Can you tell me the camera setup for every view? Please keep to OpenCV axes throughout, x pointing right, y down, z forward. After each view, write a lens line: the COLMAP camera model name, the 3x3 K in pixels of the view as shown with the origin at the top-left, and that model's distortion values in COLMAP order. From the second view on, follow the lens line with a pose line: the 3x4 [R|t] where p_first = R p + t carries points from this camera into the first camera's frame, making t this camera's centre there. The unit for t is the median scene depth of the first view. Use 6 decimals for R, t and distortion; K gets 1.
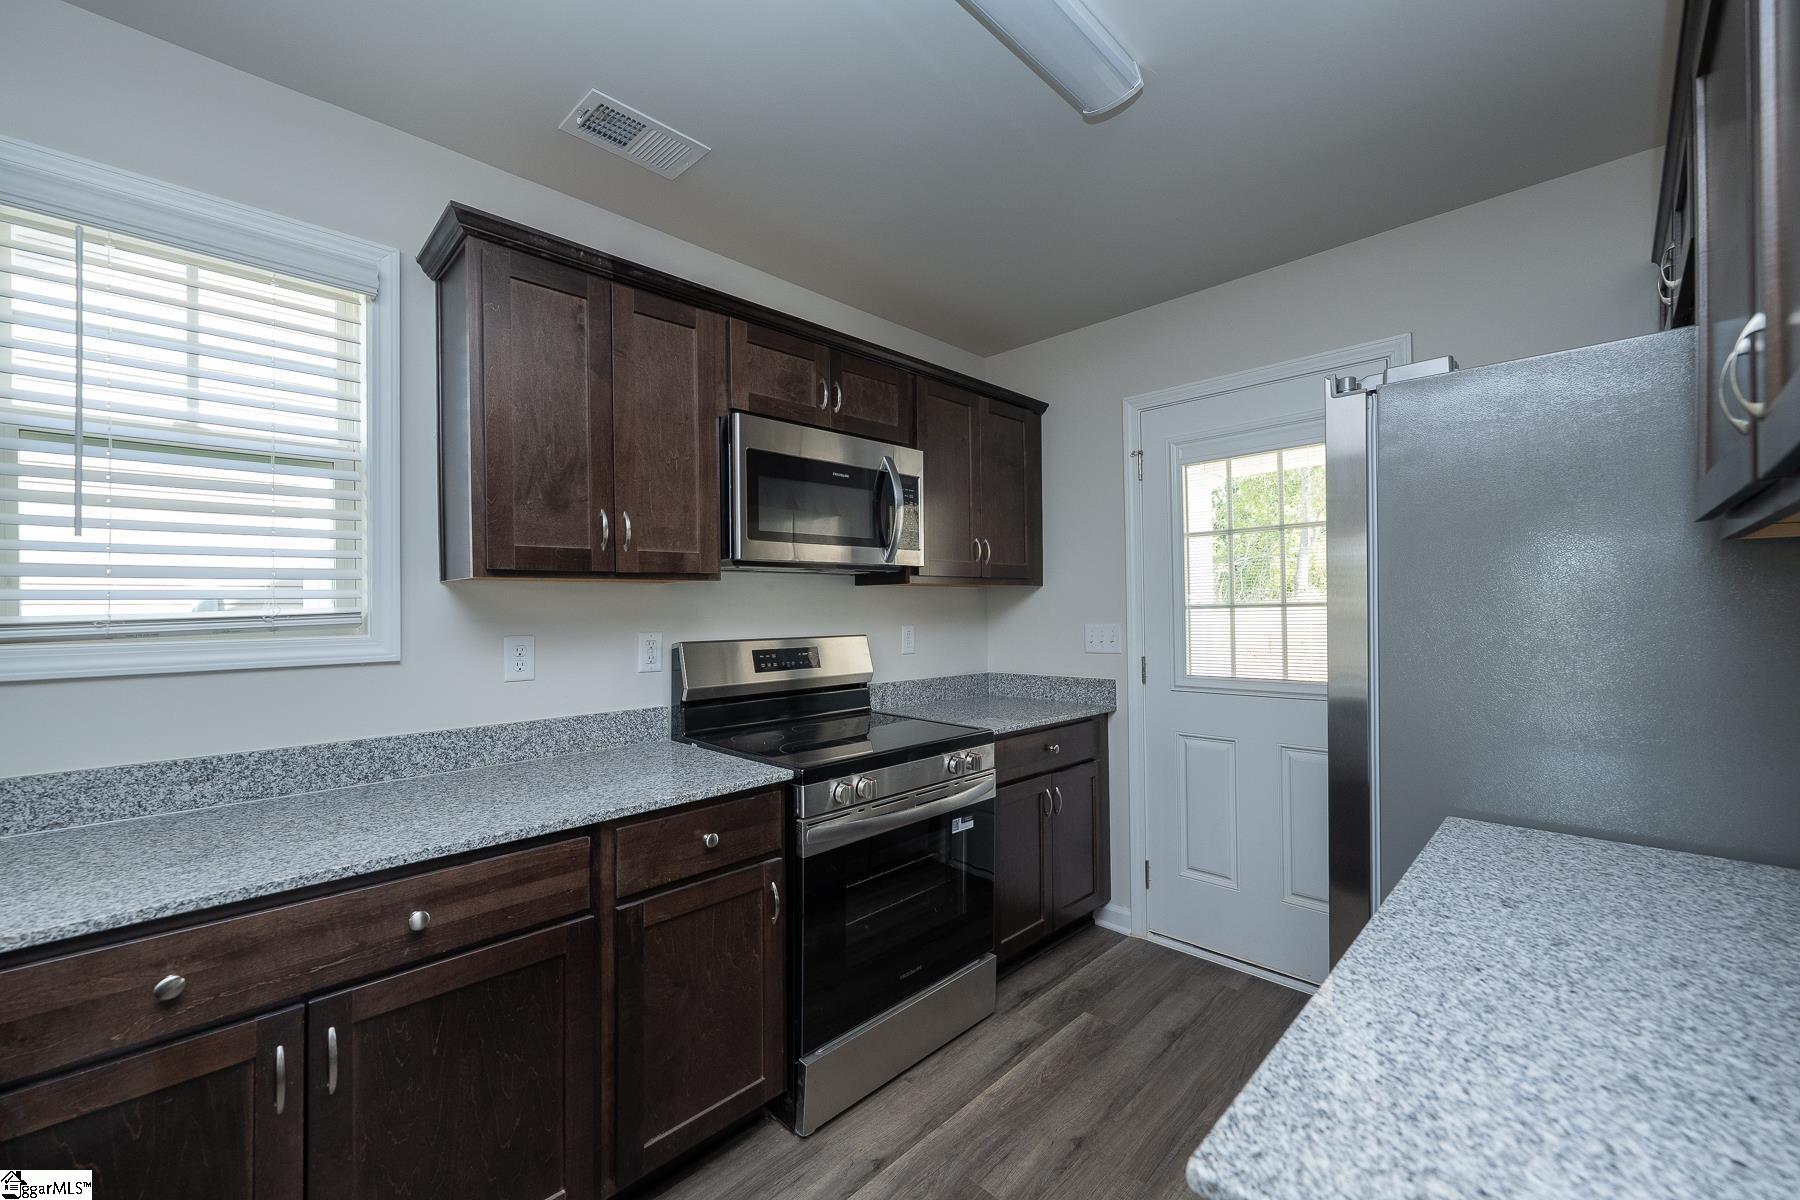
lens RADIAL K [[718.5, 0, 896.2], [0, 718.5, 600.1], [0, 0, 1]] dist [-0.000040, 0.000198]
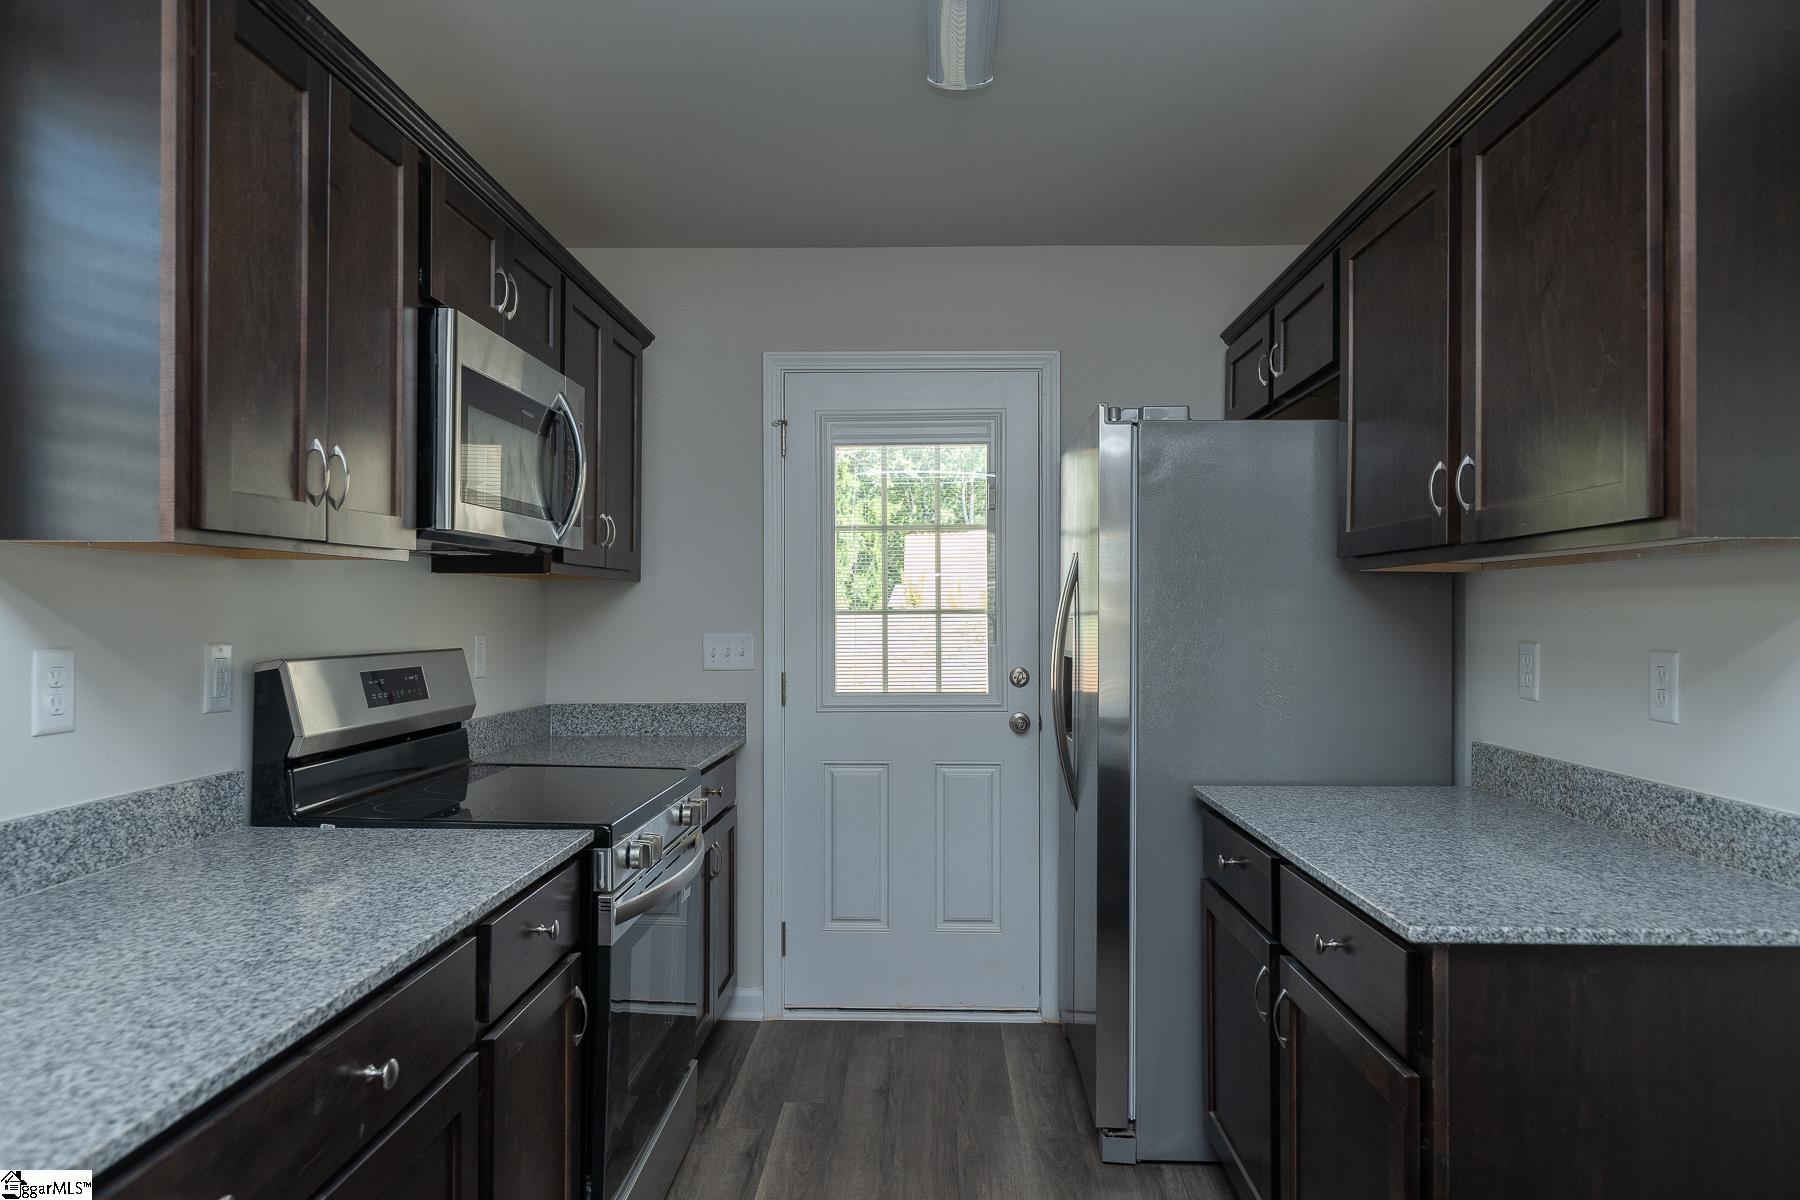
lens RADIAL K [[1190.5, 0, 847.2], [0, 1190.5, 602.3], [0, 0, 1]] dist [0.003254, -0.002038]
pose [[0.729201, 0.019900, 0.684010, -0.642174], [-0.019598, 0.999774, -0.008194, 0.010374], [-0.684019, -0.007430, 0.729427, -0.041615]]
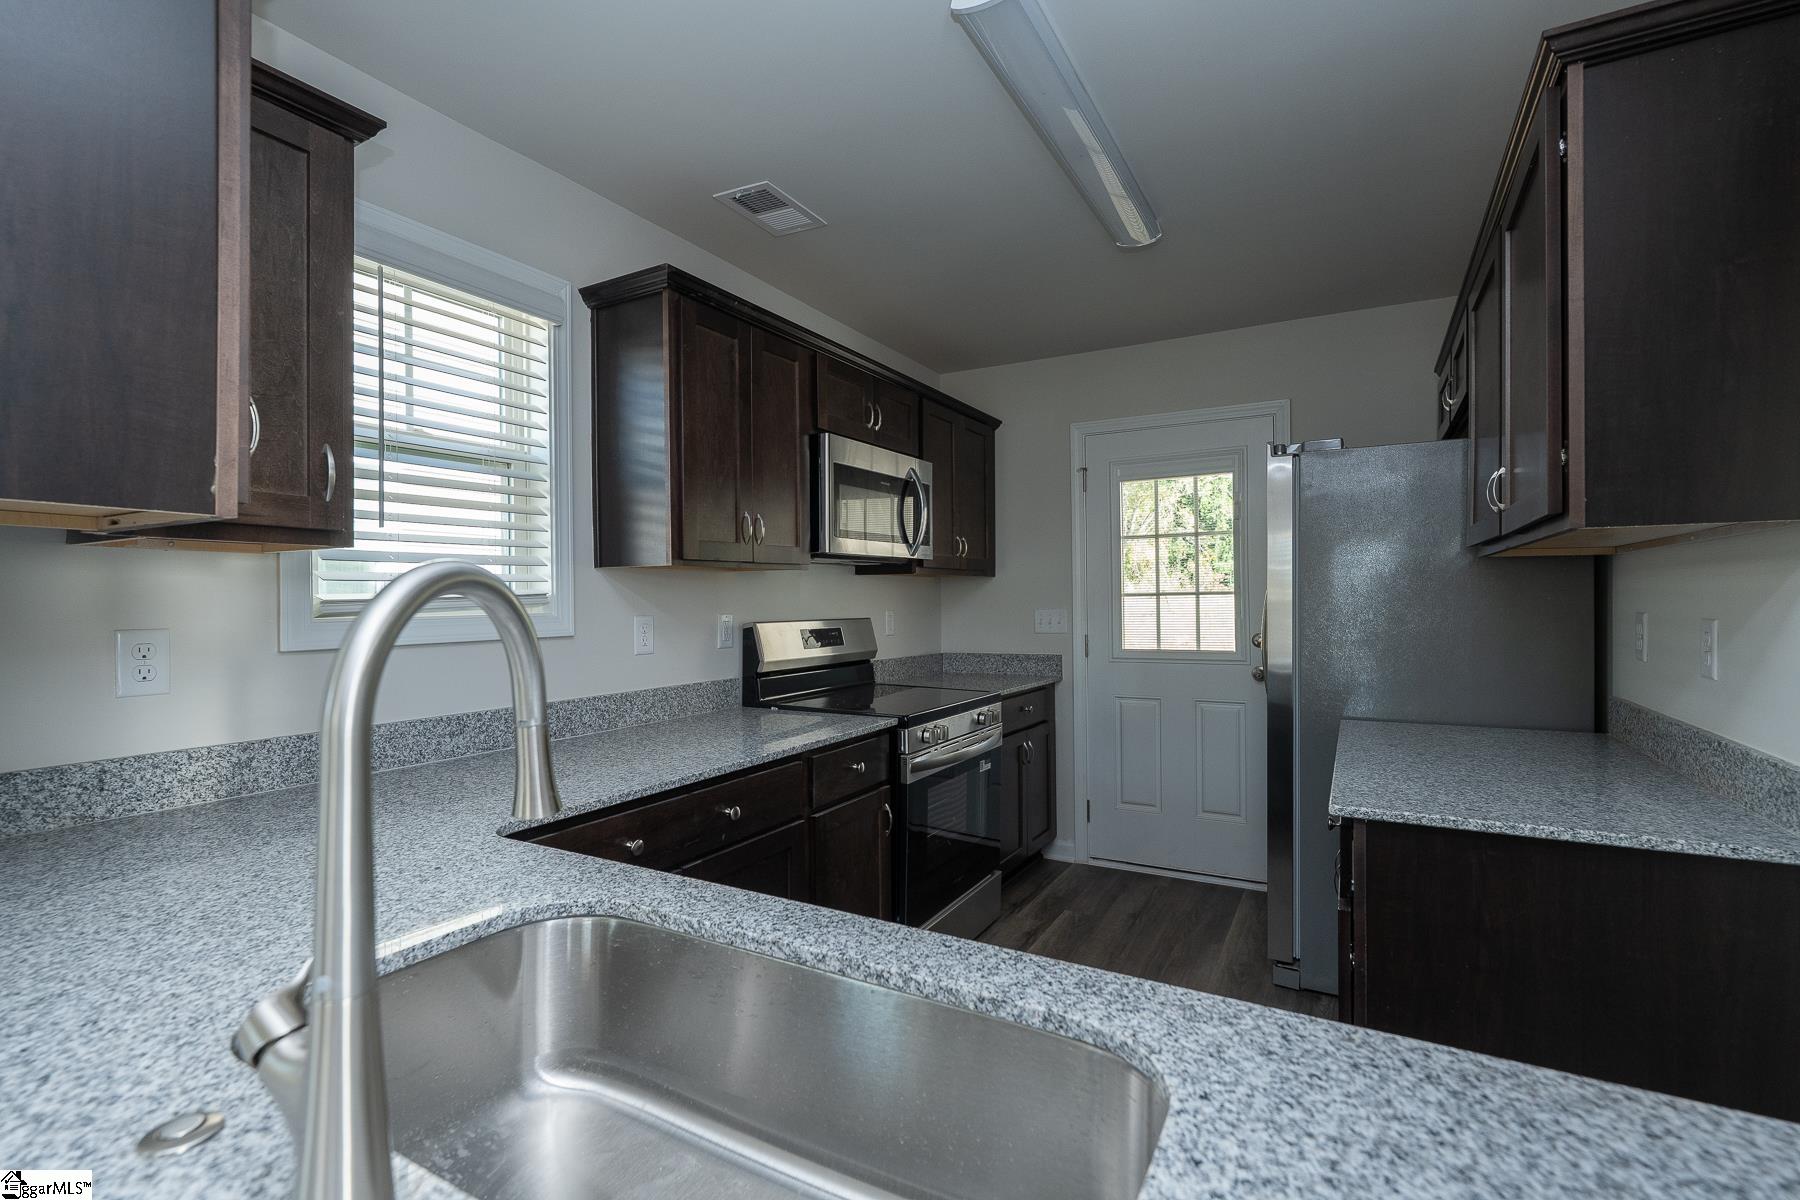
lens RADIAL K [[848.7, 0, 846.2], [0, 848.7, 596.7], [0, 0, 1]] dist [0.002390, 0.000303]
pose [[0.969968, 0.004851, 0.243186, -0.495975], [-0.006526, 0.999960, 0.006082, 0.008155], [-0.243147, -0.007487, 0.969961, -0.375172]]
